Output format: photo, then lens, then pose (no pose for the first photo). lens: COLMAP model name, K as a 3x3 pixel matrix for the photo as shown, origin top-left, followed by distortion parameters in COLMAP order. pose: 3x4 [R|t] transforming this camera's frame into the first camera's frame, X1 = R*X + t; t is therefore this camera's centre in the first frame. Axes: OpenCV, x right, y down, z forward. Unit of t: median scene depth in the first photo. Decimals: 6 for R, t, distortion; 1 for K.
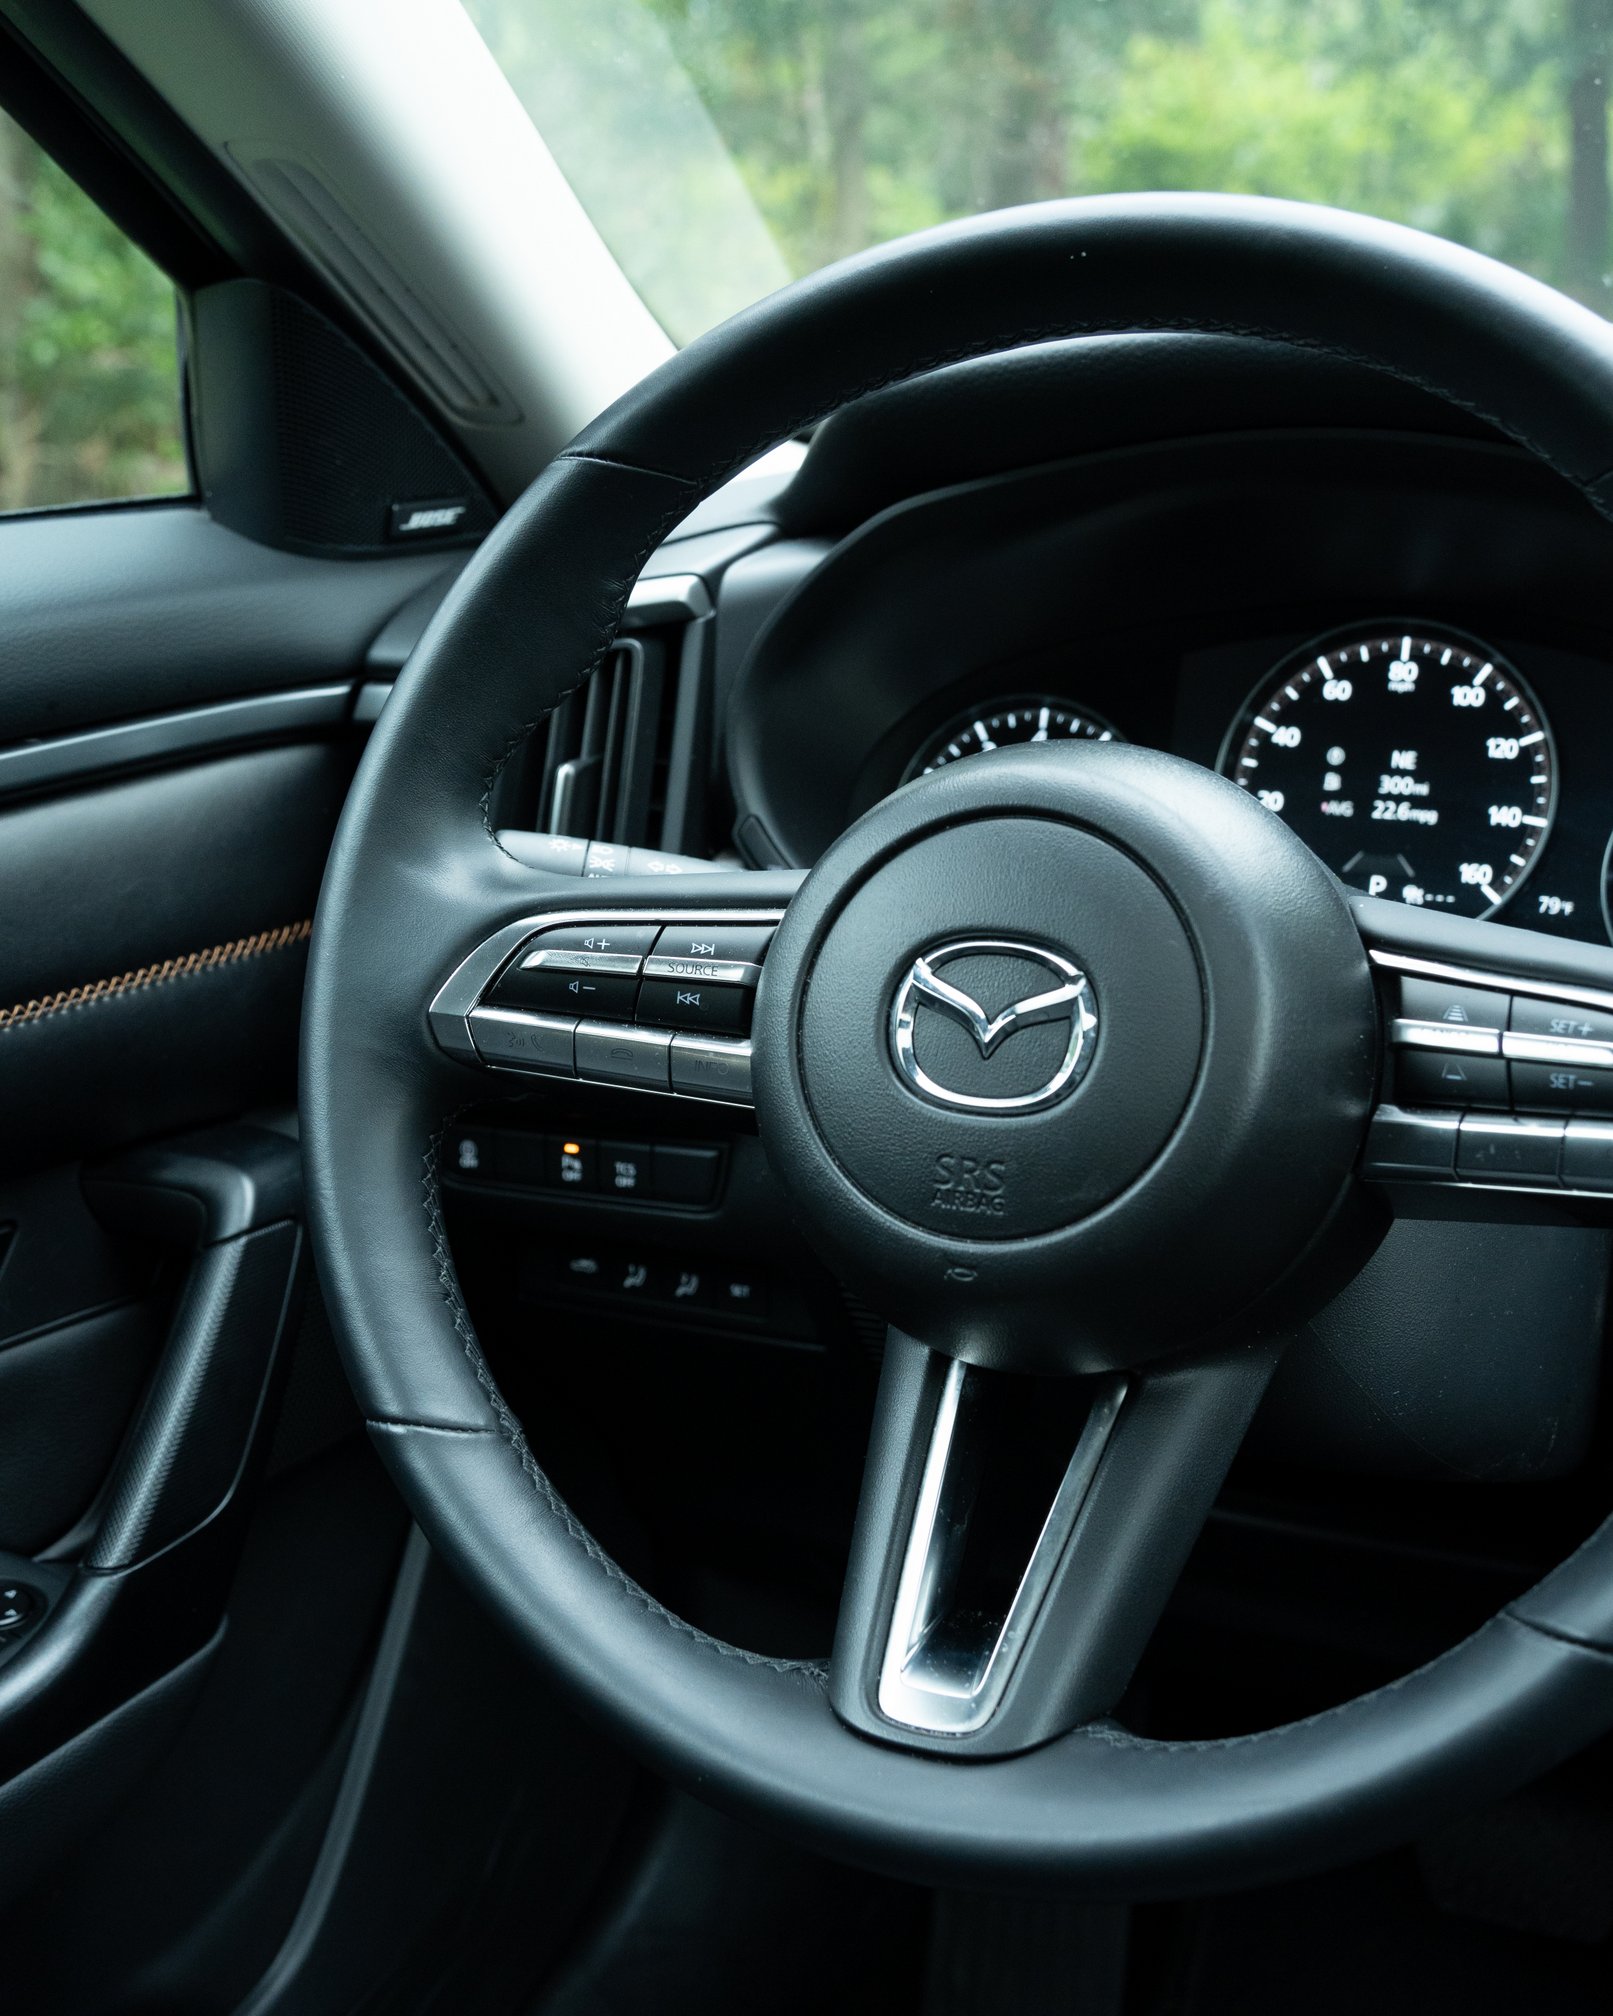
lens RADIAL K [[2752.6, 0, 806.5], [0, 2752.6, 1008.0], [0, 0, 1]] dist [-0.070741, 0.077718]
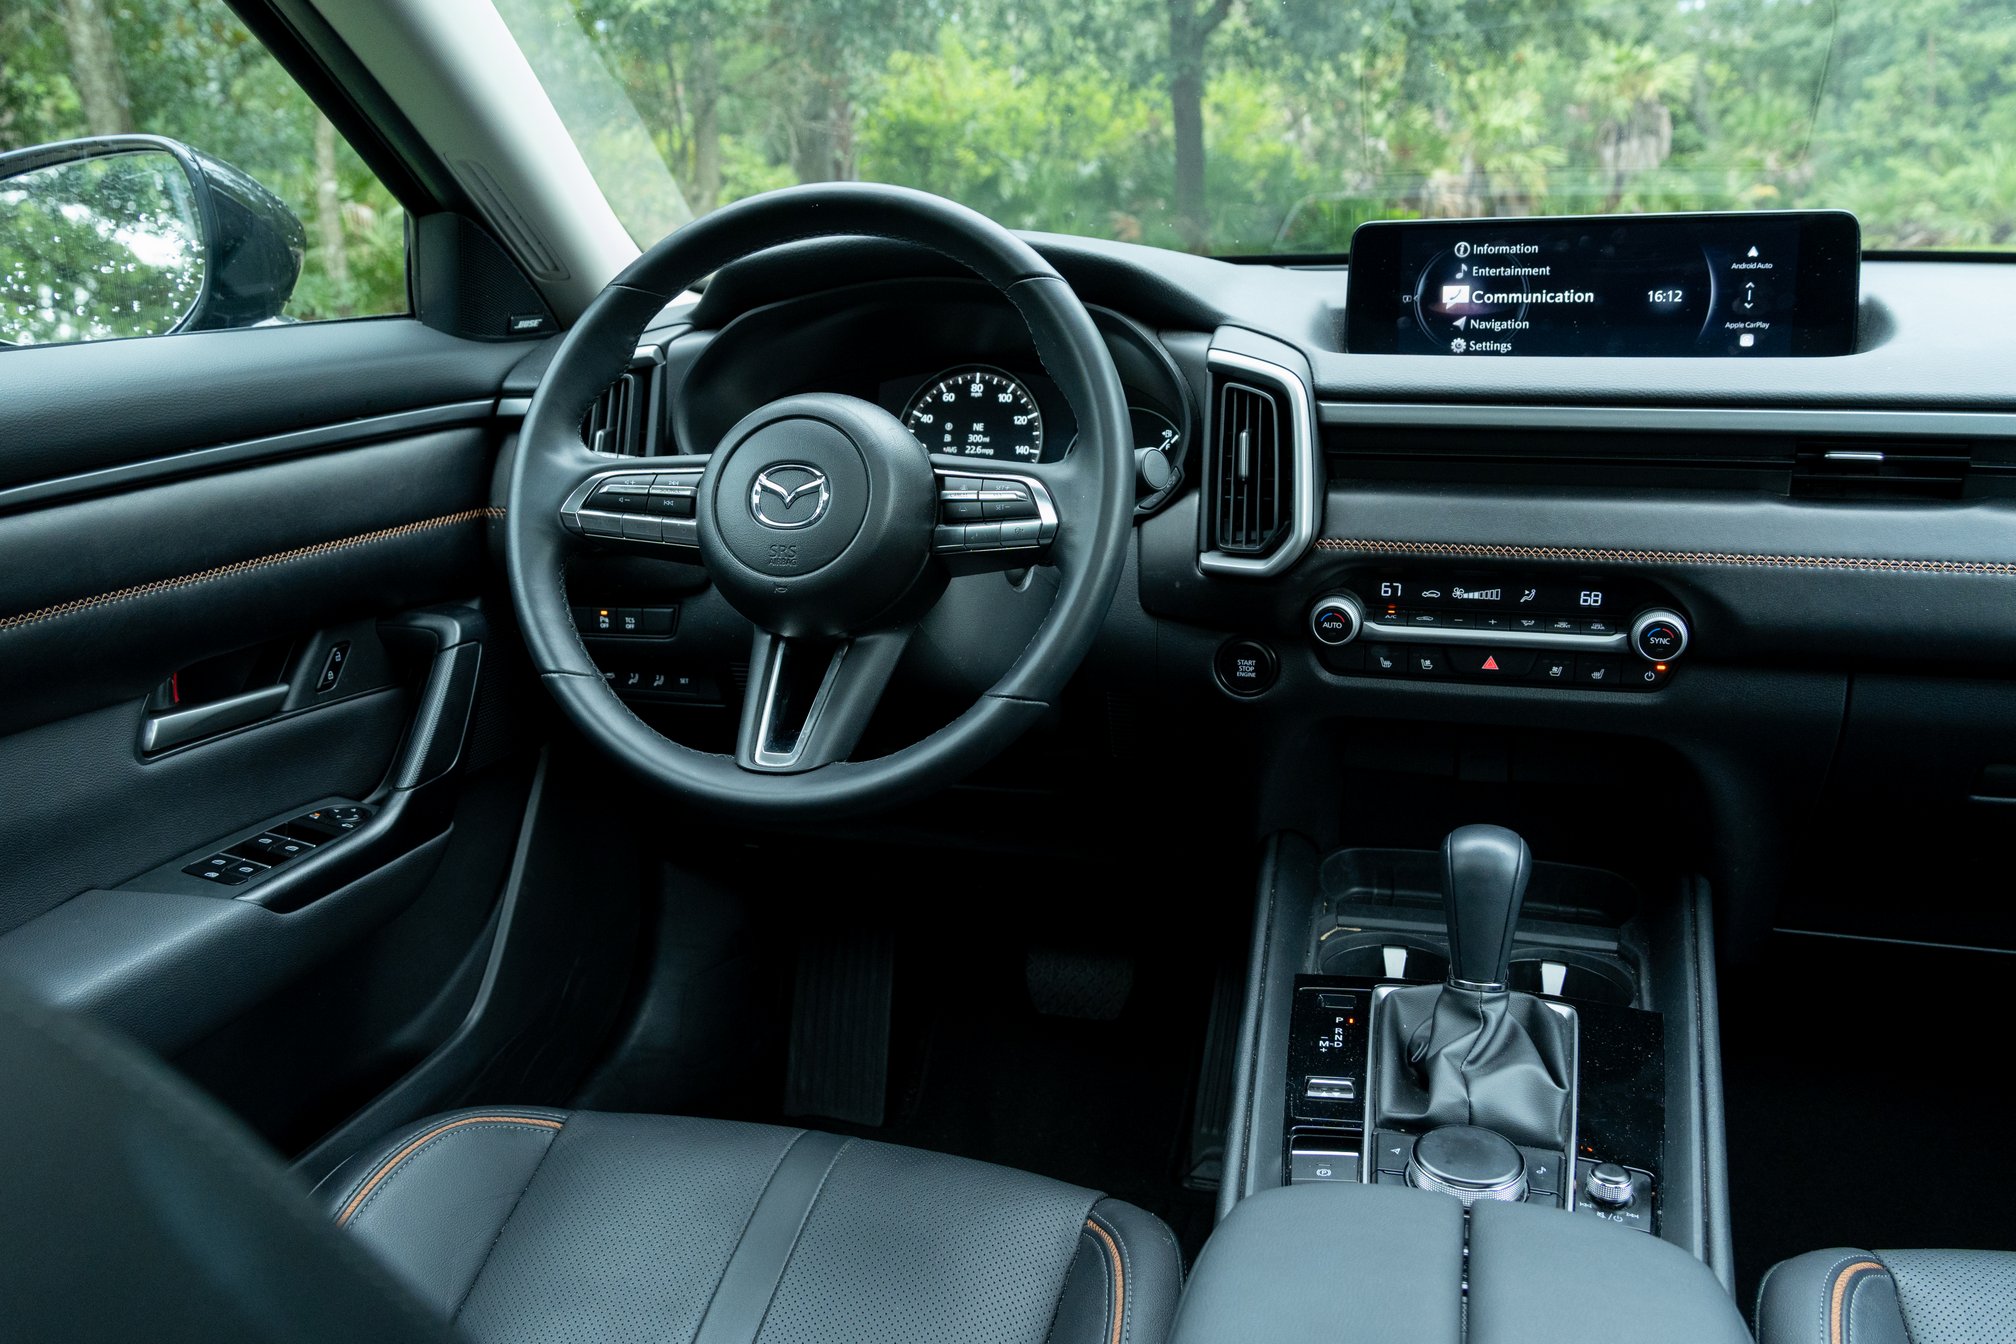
lens RADIAL K [[1860.9, 0, 1004.4], [0, 1860.9, 642.5], [0, 0, 1]] dist [-0.057552, 0.001737]
pose [[0.985591, -0.031089, 0.166267, -0.019682], [0.036087, 0.998980, -0.027125, 0.131646], [-0.165254, 0.032734, 0.985708, -0.510801]]
